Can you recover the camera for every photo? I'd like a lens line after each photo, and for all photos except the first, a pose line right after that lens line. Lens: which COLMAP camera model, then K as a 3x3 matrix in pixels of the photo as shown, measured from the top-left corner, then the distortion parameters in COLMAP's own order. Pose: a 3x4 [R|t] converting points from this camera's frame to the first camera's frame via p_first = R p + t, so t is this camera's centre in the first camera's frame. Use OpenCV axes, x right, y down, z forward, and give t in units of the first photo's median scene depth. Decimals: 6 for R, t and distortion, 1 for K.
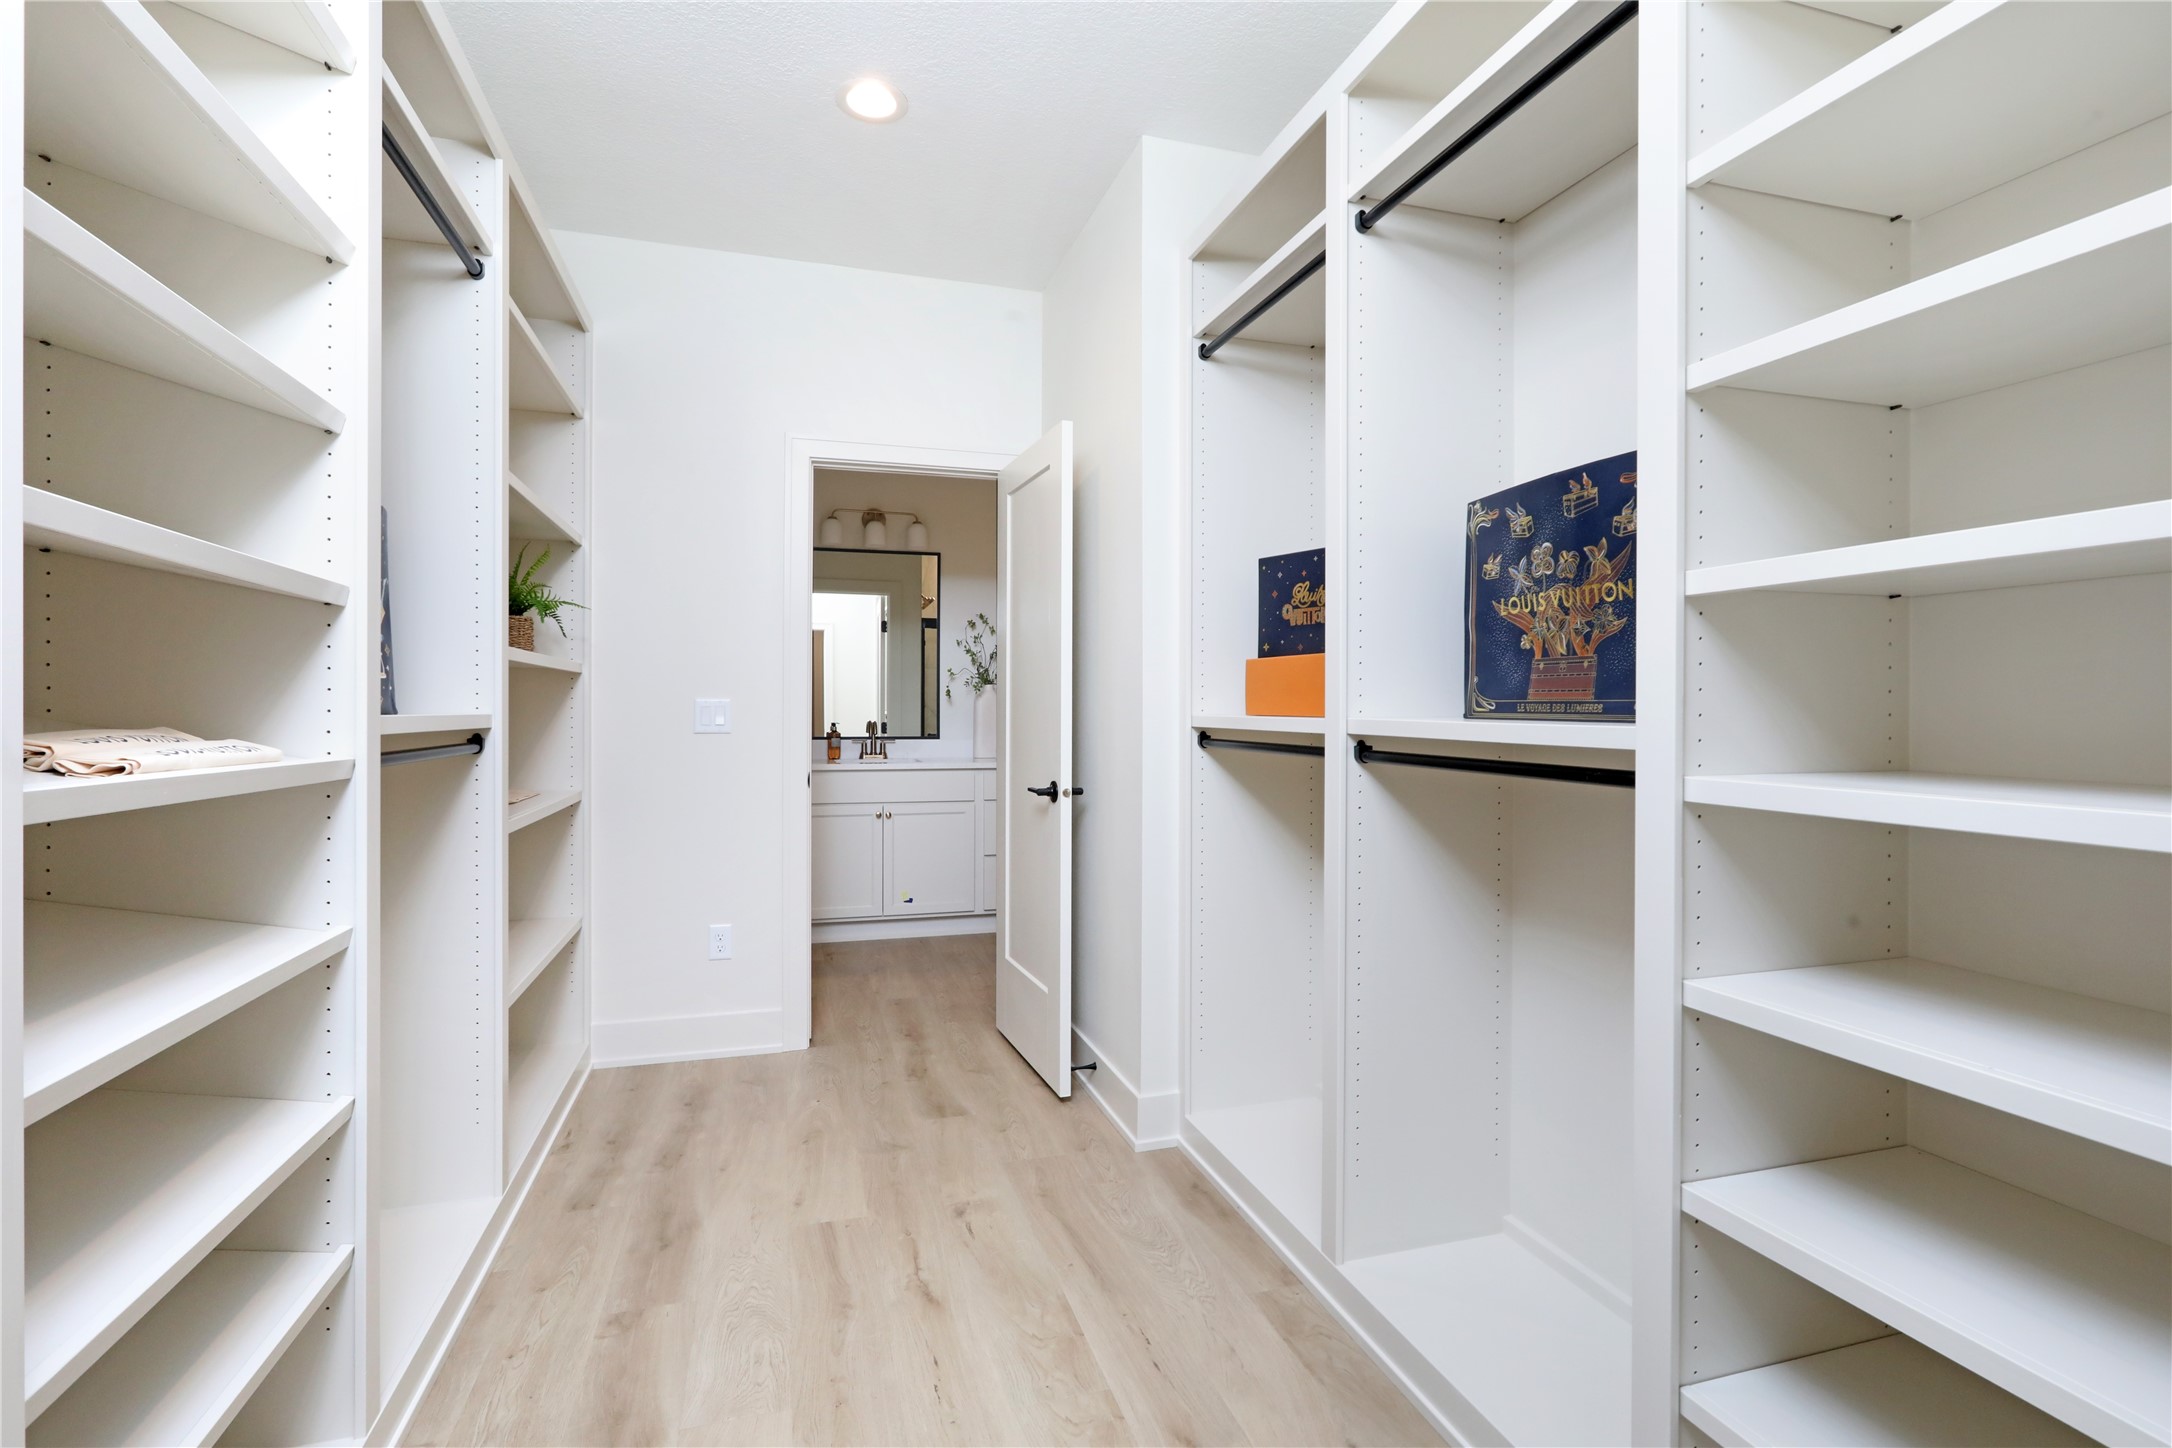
lens RADIAL K [[1008.0, 0, 1077.5], [0, 1008.0, 712.8], [0, 0, 1]] dist [-0.012195, 0.005115]
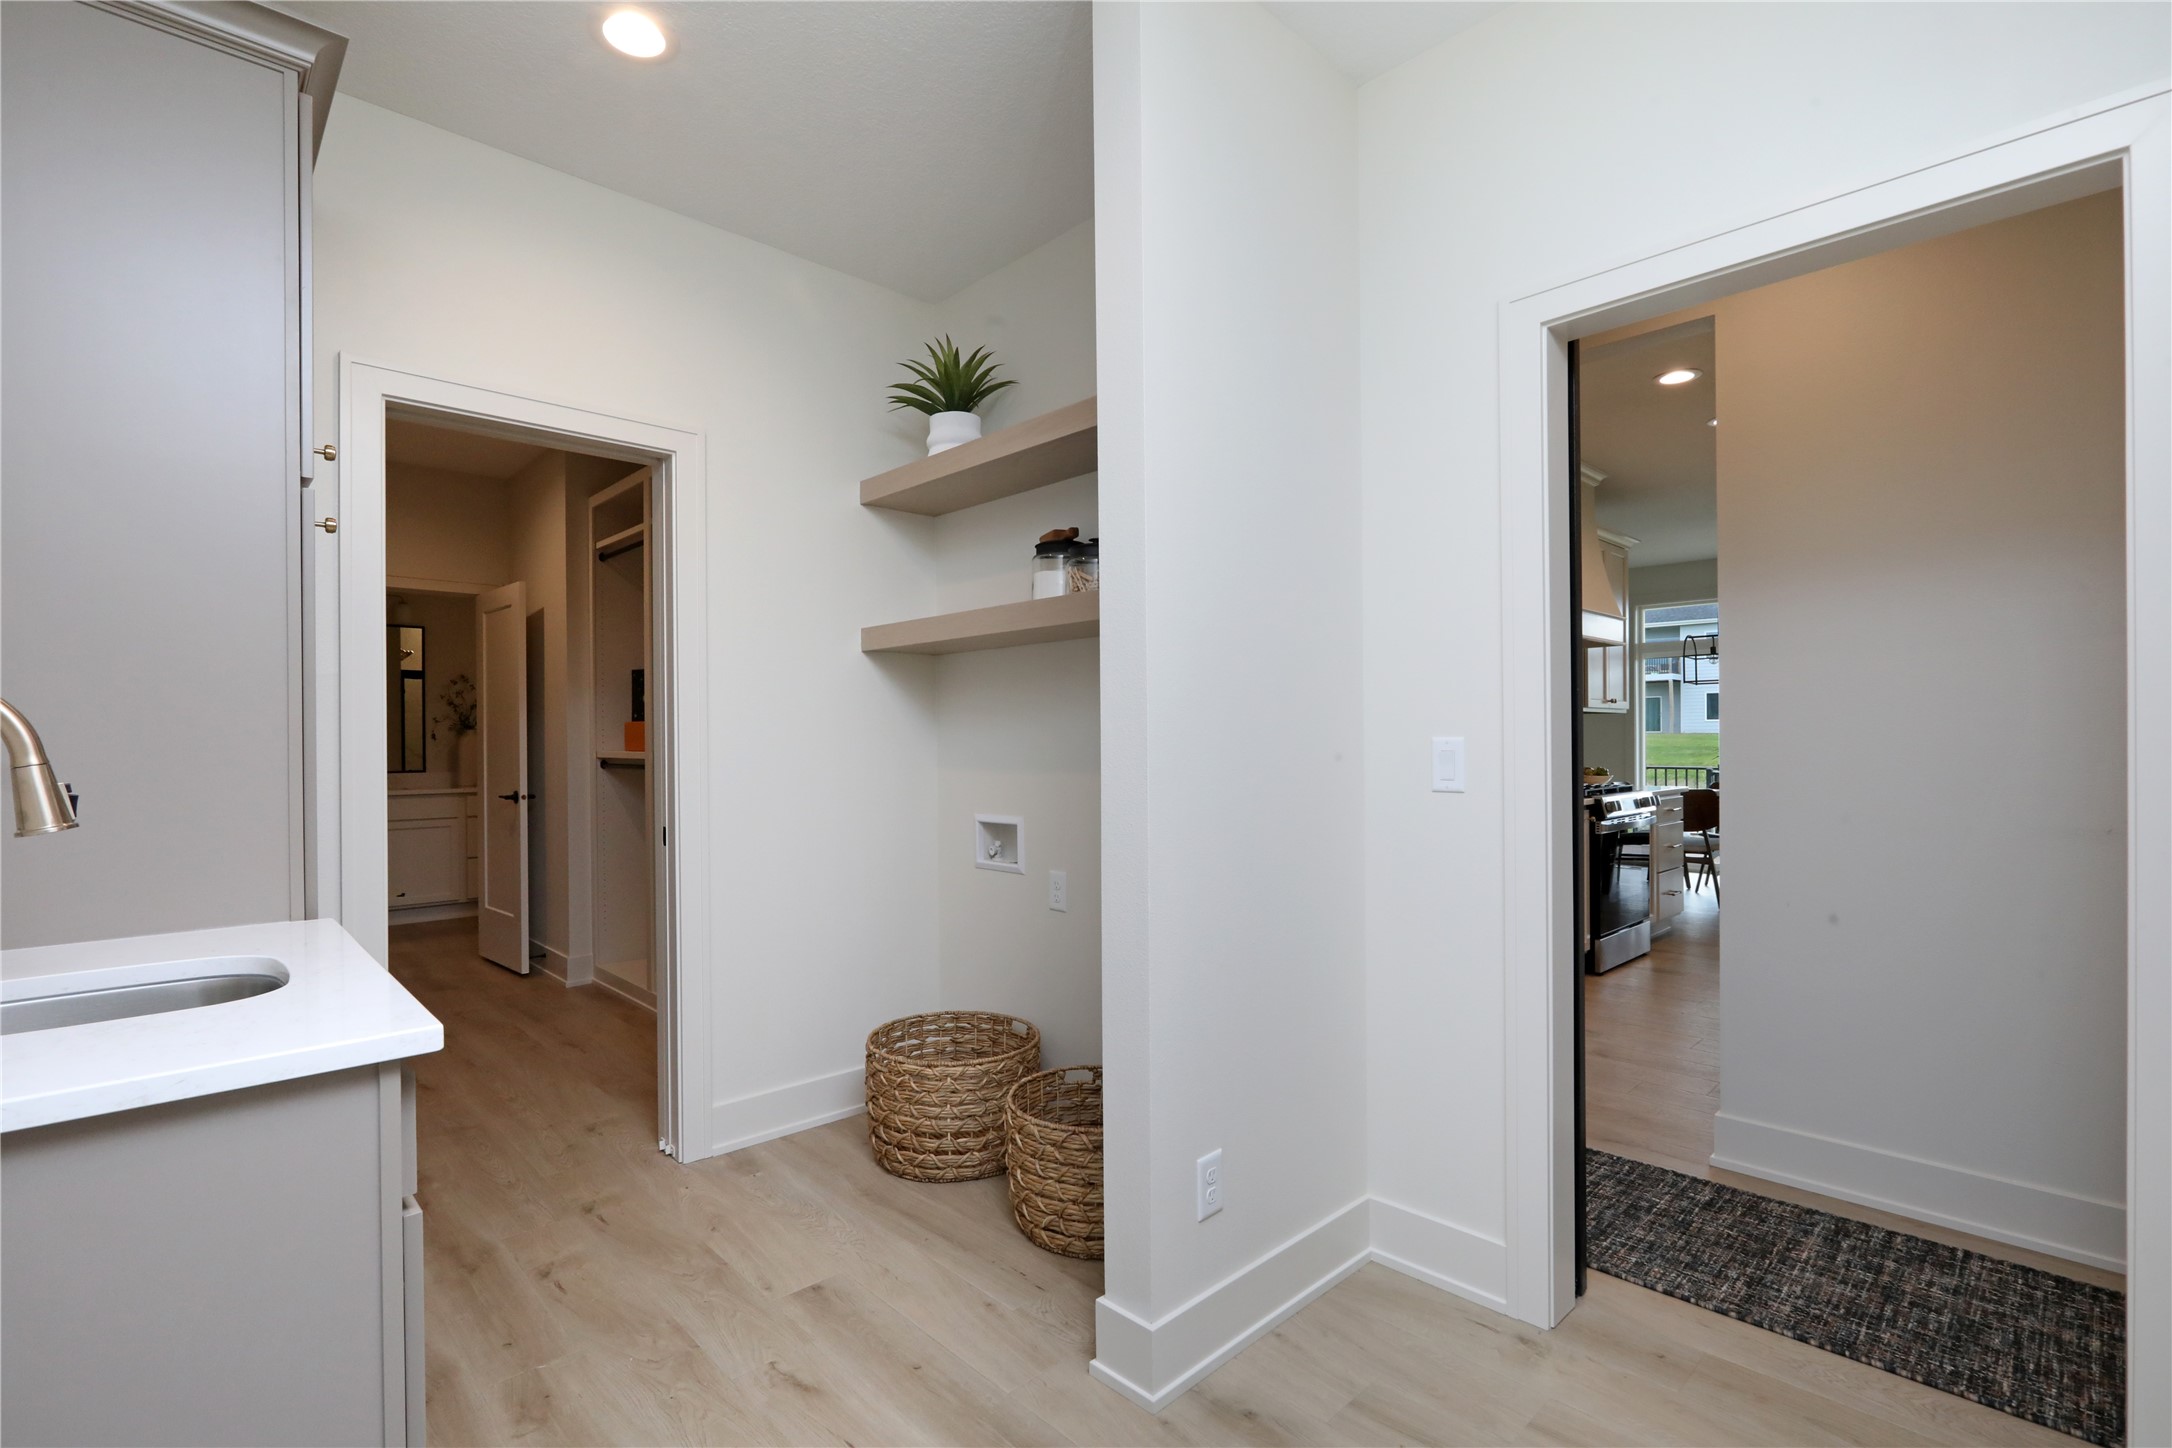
lens RADIAL K [[1008.0, 0, 1088.5], [0, 1008.0, 744.3], [0, 0, 1]] dist [-0.012195, 0.005115]
pose [[0.893439, -0.012293, 0.449016, 0.077795], [0.012349, 0.999920, 0.002804, -0.003845], [-0.449014, 0.003040, 0.893519, -0.921340]]
